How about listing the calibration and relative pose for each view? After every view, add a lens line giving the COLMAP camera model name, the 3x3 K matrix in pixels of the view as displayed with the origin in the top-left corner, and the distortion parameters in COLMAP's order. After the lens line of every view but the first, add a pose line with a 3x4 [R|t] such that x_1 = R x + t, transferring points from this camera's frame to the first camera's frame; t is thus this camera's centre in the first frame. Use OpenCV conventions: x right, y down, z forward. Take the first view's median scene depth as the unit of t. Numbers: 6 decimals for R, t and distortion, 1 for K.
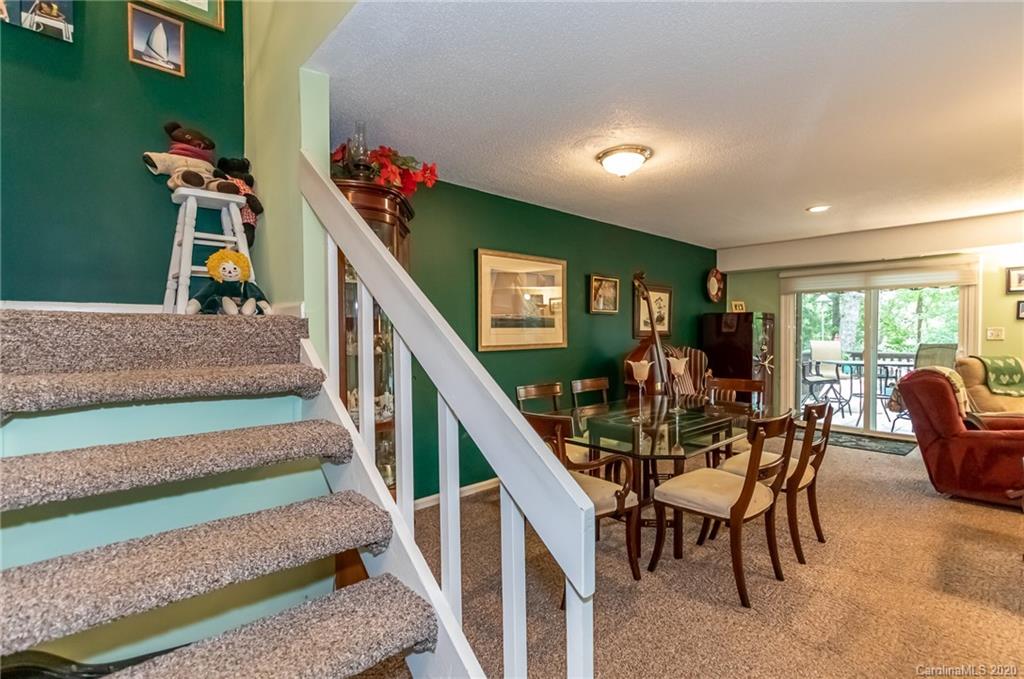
lens RADIAL K [[478.4, 0, 509.1], [0, 478.4, 344.0], [0, 0, 1]] dist [-0.001188, 0.000096]
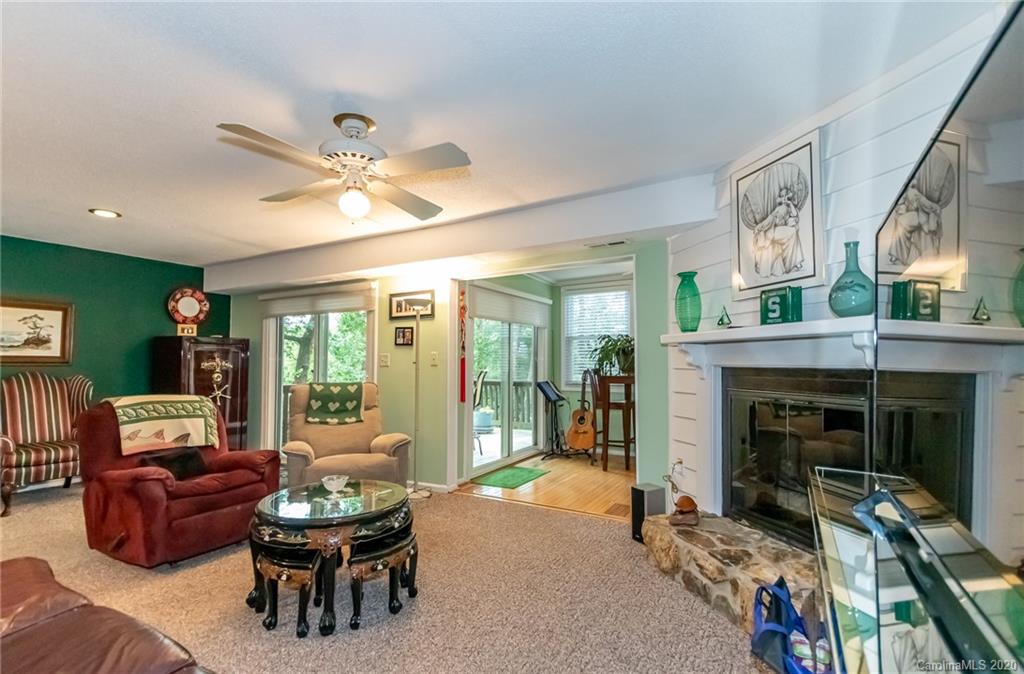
lens RADIAL K [[478.4, 0, 512.1], [0, 478.4, 344.7], [0, 0, 1]] dist [-0.001188, 0.000096]
pose [[0.953958, 0.012443, 0.299683, 1.273118], [0.006093, 0.998129, -0.060839, 0.011679], [-0.299879, 0.059864, 0.952097, -0.035088]]
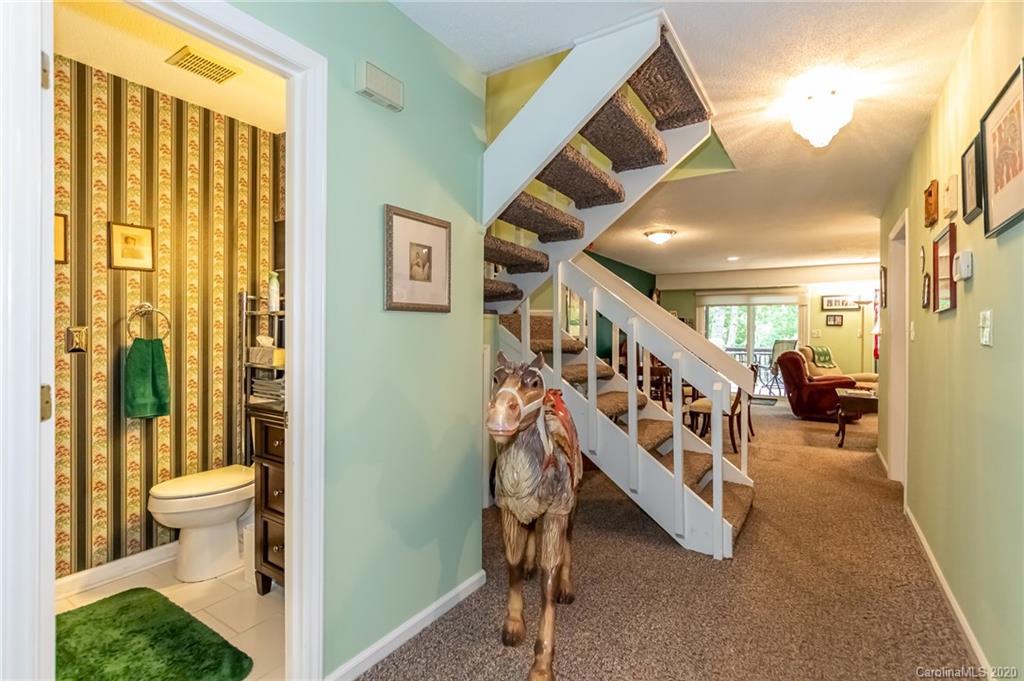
lens RADIAL K [[478.4, 0, 507.0], [0, 478.4, 334.0], [0, 0, 1]] dist [-0.001188, 0.000096]
pose [[0.969858, 0.012225, 0.243362, -0.633484], [-0.007222, 0.999744, -0.021441, 0.032415], [-0.243562, 0.019037, 0.969698, -0.524511]]
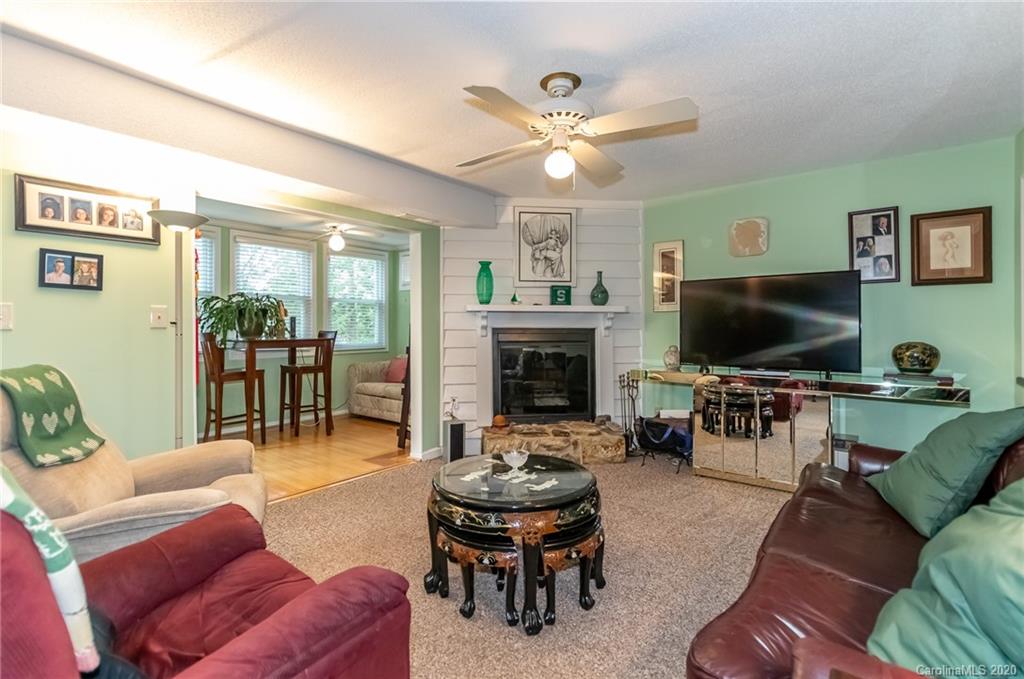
lens RADIAL K [[478.4, 0, 516.8], [0, 478.4, 326.7], [0, 0, 1]] dist [-0.001188, 0.000096]
pose [[-0.173692, 0.006446, 0.984779, 0.652747], [0.023325, 0.999725, -0.002430, 0.000895], [-0.984524, 0.022548, -0.173795, 0.785702]]
